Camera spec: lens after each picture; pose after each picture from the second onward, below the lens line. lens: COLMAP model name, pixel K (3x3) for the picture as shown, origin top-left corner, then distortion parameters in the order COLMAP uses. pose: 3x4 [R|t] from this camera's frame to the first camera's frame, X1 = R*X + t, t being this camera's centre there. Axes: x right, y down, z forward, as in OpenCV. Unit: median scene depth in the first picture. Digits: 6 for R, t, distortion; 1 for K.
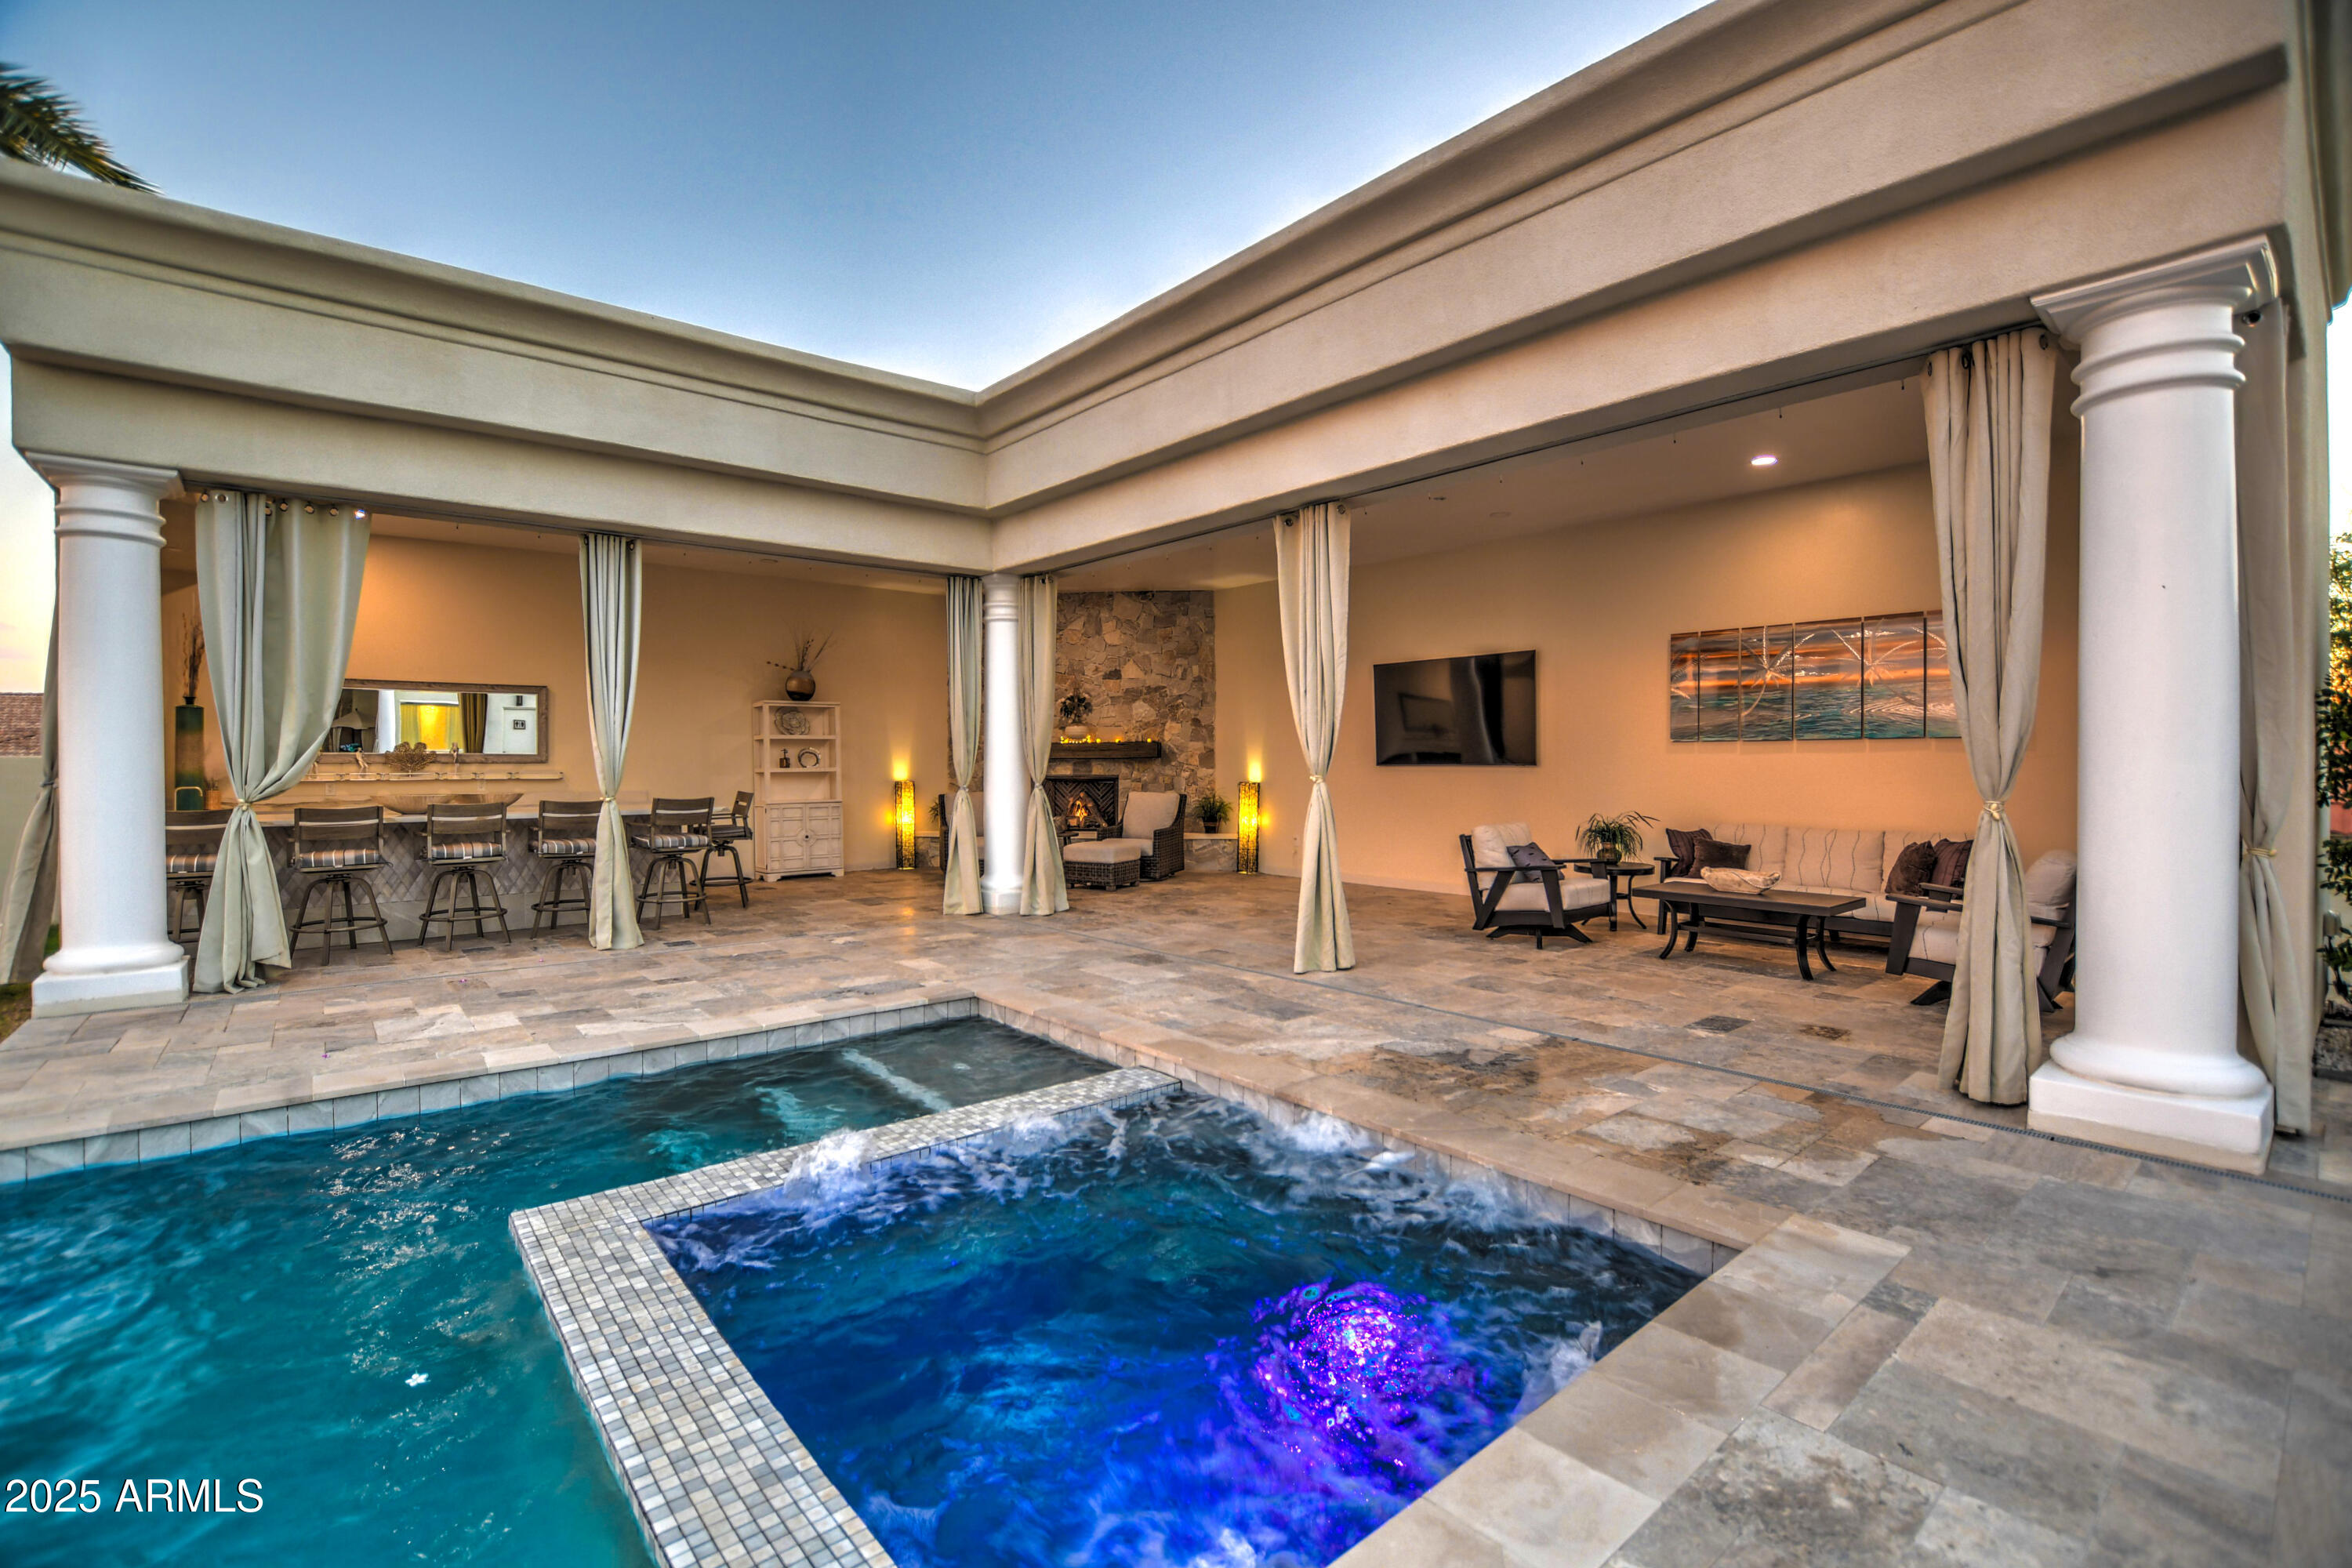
lens RADIAL K [[1043.3, 0, 1168.7], [0, 1043.3, 783.9], [0, 0, 1]] dist [-0.032008, 0.003261]
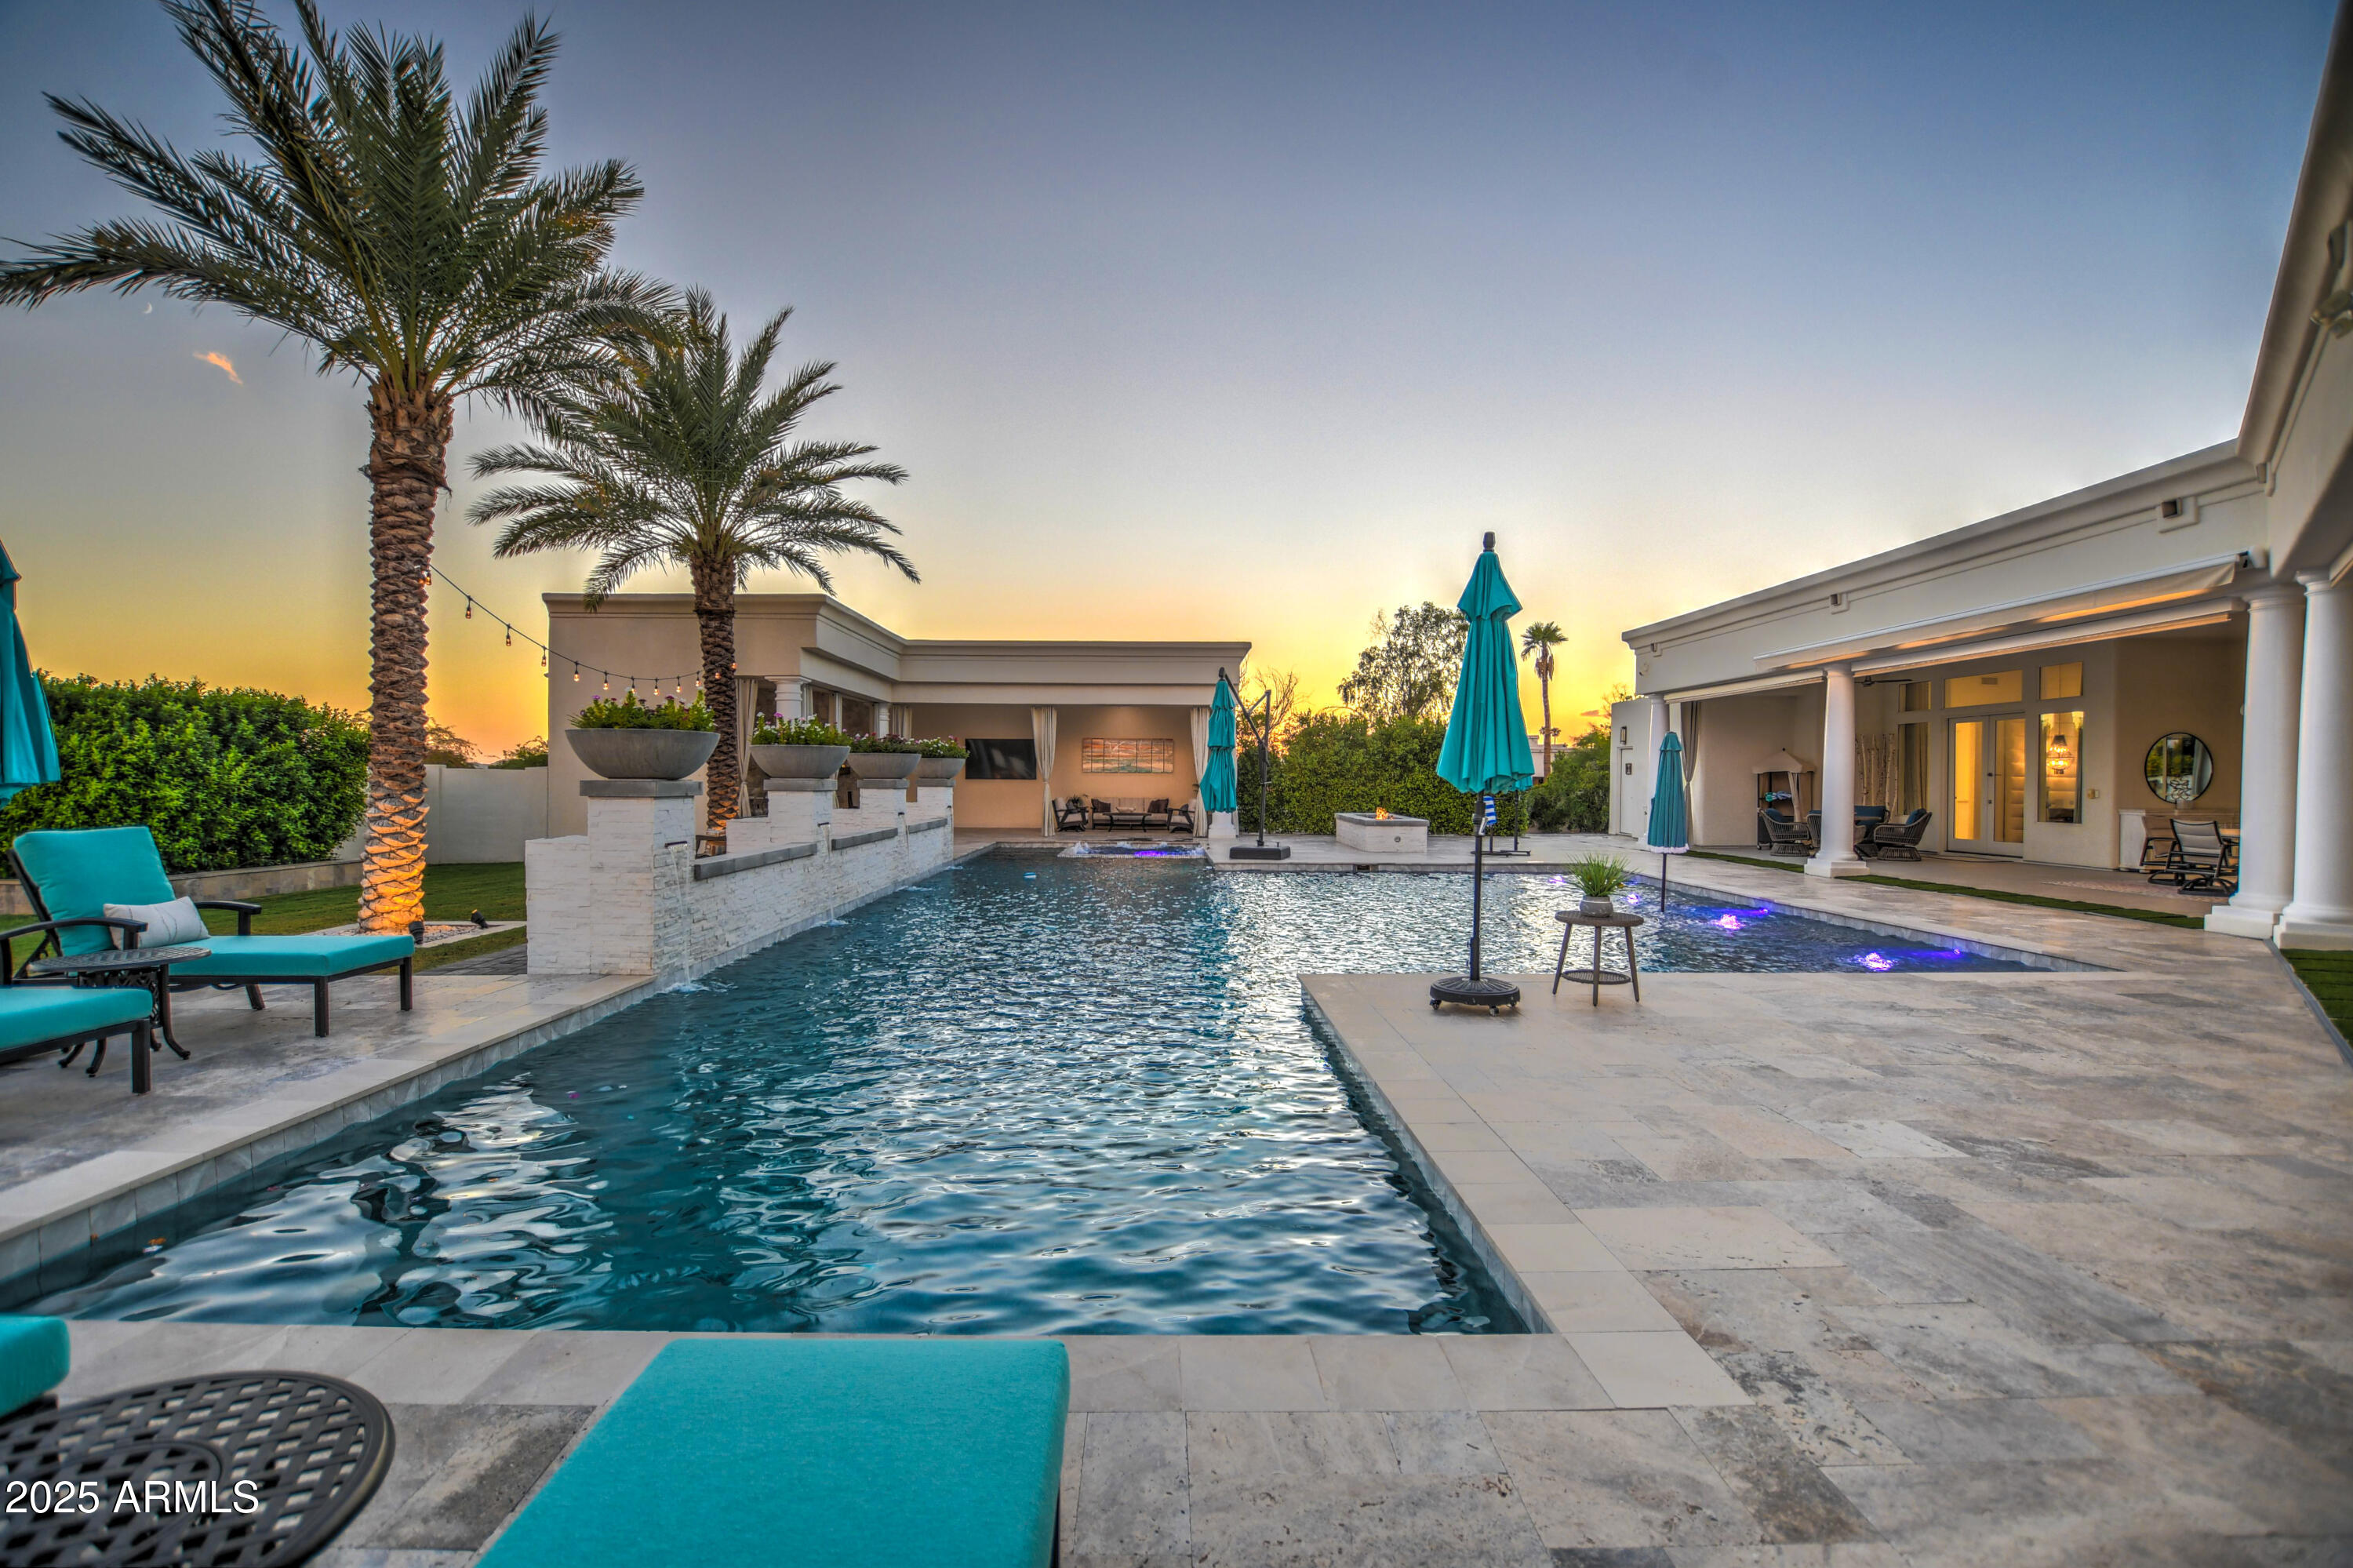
lens RADIAL K [[1043.8, 0, 1169.2], [0, 1043.8, 783.9], [0, 0, 1]] dist [-0.032008, 0.003261]
pose [[0.632473, 0.003577, 0.774574, -1.334668], [0.007298, 0.999917, -0.010577, 0.023385], [-0.774548, 0.012343, 0.632395, -0.896422]]
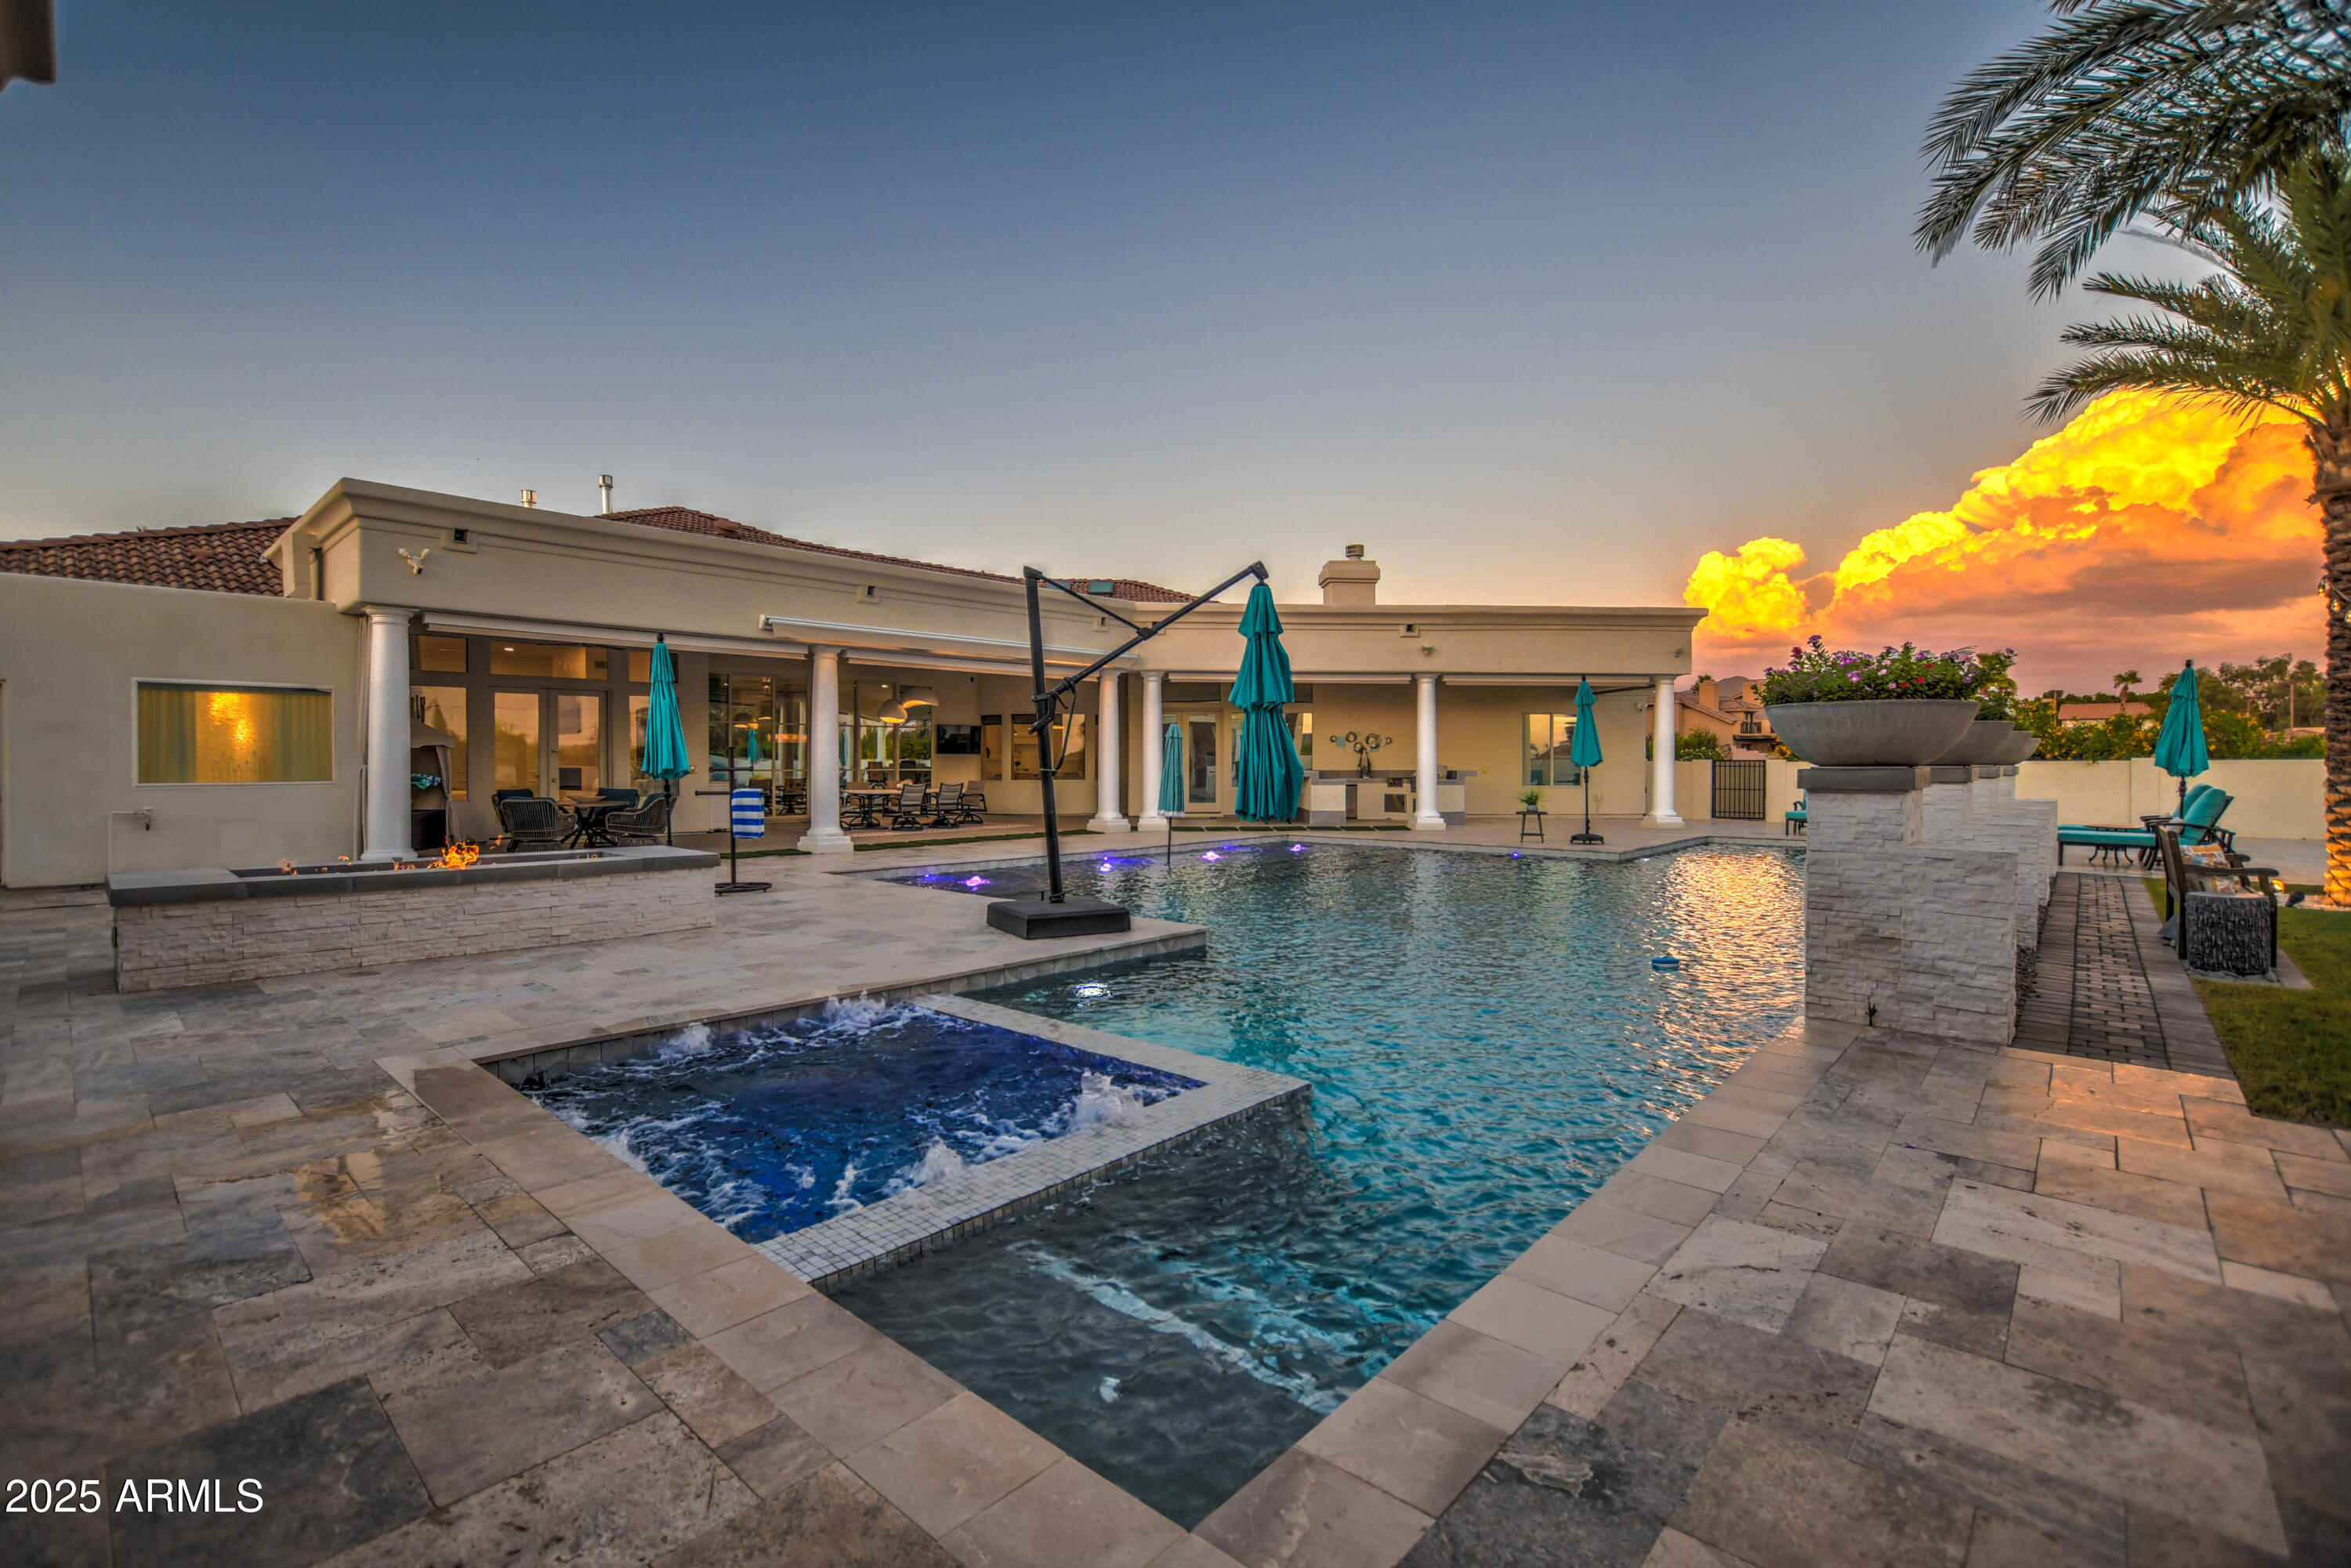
lens RADIAL K [[1042.8, 0, 1168.2], [0, 1042.8, 783.9], [0, 0, 1]] dist [-0.032008, 0.003261]
pose [[-0.990970, 0.006188, -0.133944, -0.072125], [0.000524, 0.999105, 0.042284, -0.012262], [0.134086, 0.041833, -0.990086, 0.653811]]
